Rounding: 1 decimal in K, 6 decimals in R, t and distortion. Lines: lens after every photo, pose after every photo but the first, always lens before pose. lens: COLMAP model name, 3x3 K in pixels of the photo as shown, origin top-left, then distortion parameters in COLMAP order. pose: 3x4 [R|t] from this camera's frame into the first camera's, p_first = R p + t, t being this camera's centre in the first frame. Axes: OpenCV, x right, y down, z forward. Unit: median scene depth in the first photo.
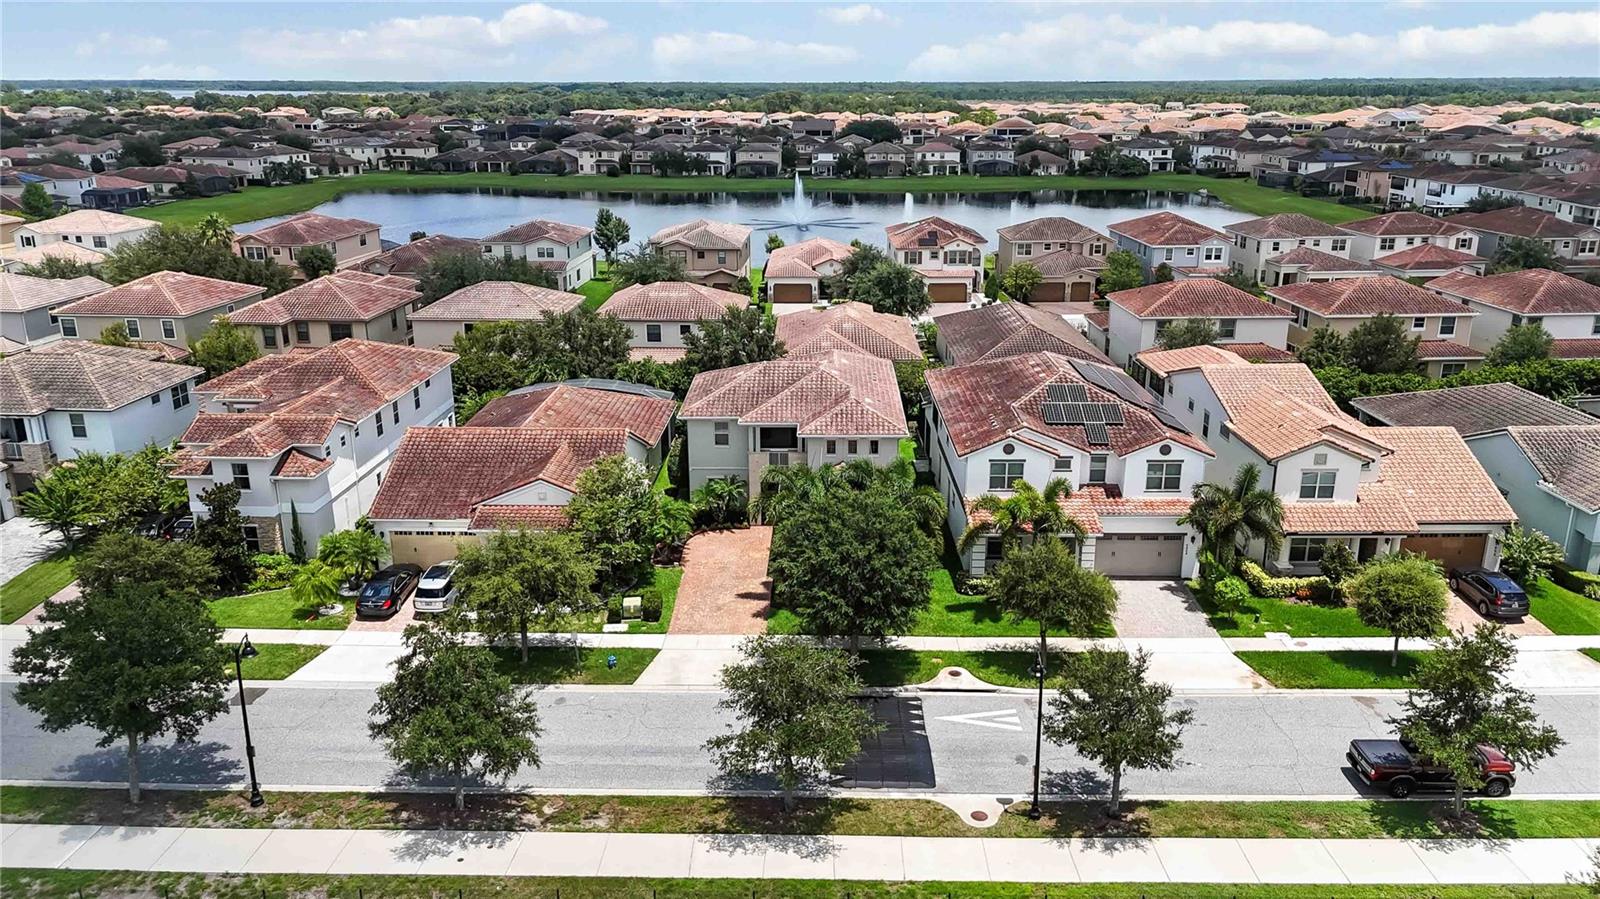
lens RADIAL K [[1172.7, 0, 804.8], [0, 1172.7, 452.6], [0, 0, 1]] dist [0.072435, -0.070746]
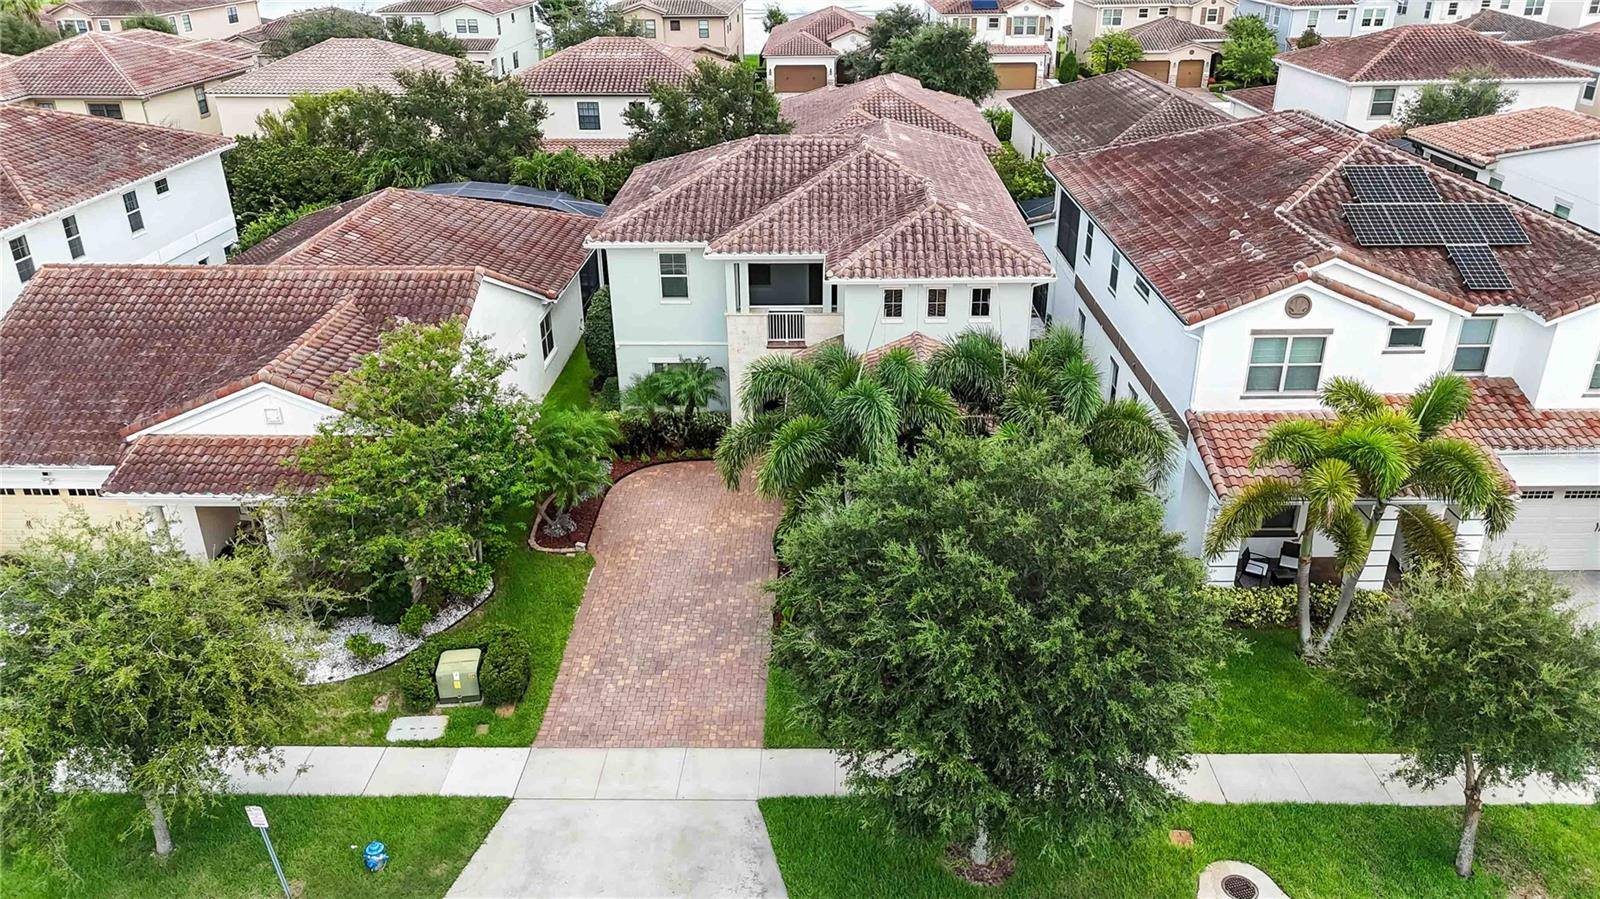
lens RADIAL K [[1172.7, 0, 804.8], [0, 1172.7, 452.6], [0, 0, 1]] dist [0.072435, -0.070746]
pose [[0.999971, -0.006313, -0.004143, -0.011099], [0.006822, 0.990543, 0.137036, -0.008943], [0.003238, -0.137060, 0.990557, 0.441604]]
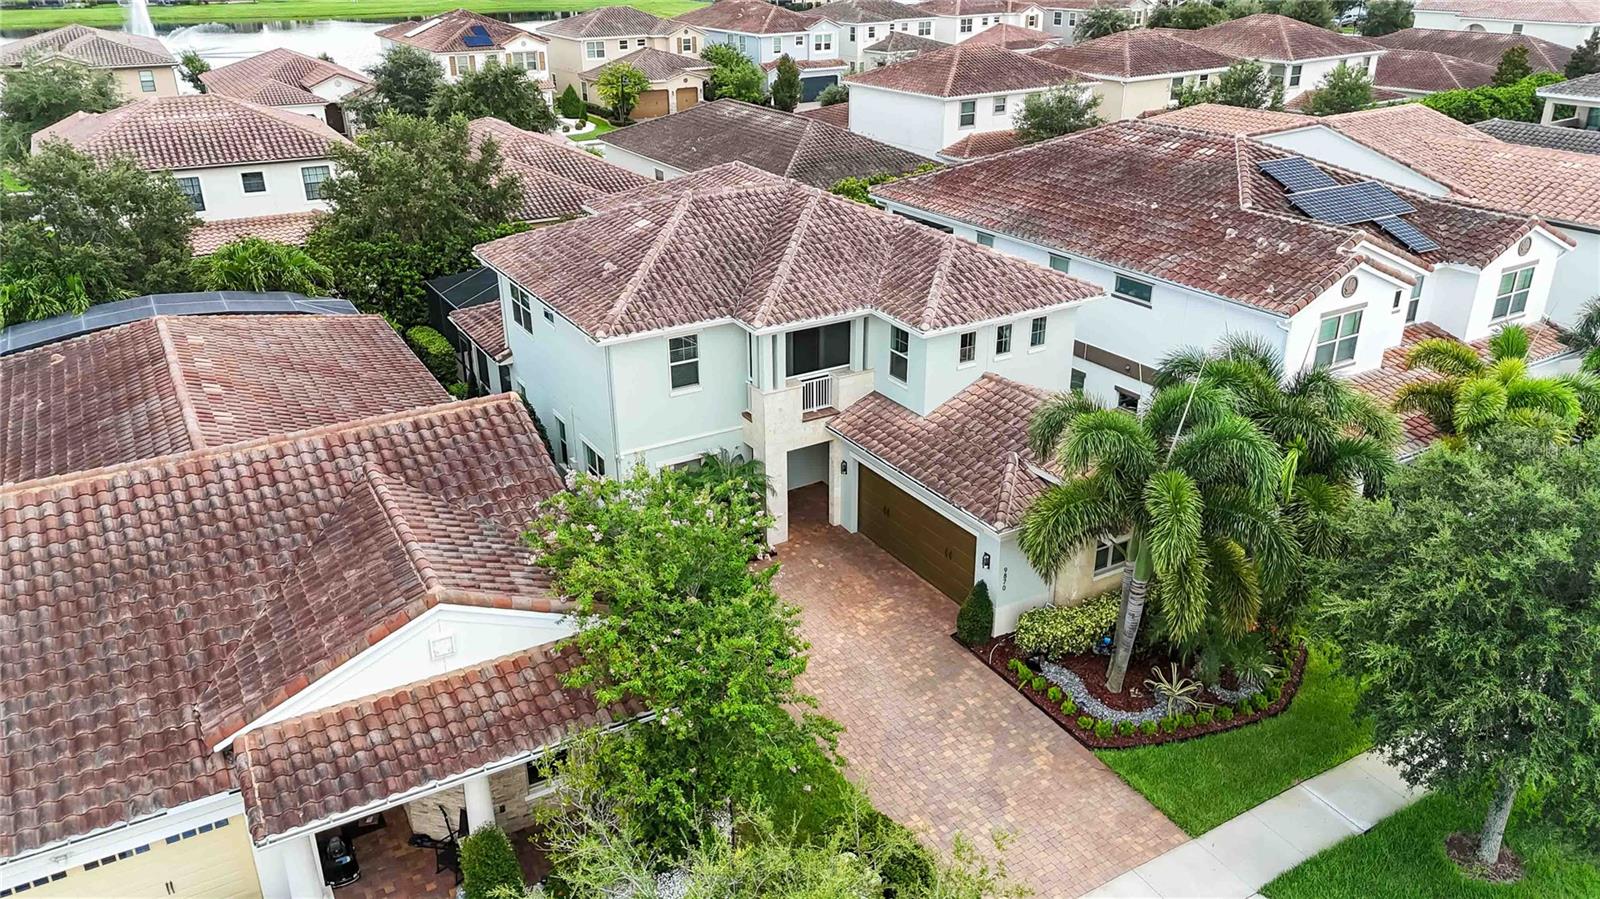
lens RADIAL K [[1172.7, 0, 804.8], [0, 1172.7, 452.6], [0, 0, 1]] dist [0.072435, -0.070746]
pose [[0.848404, -0.216743, 0.482942, -0.232287], [0.159725, 0.974627, 0.156814, -0.041237], [-0.504676, -0.055904, 0.861497, 0.549687]]
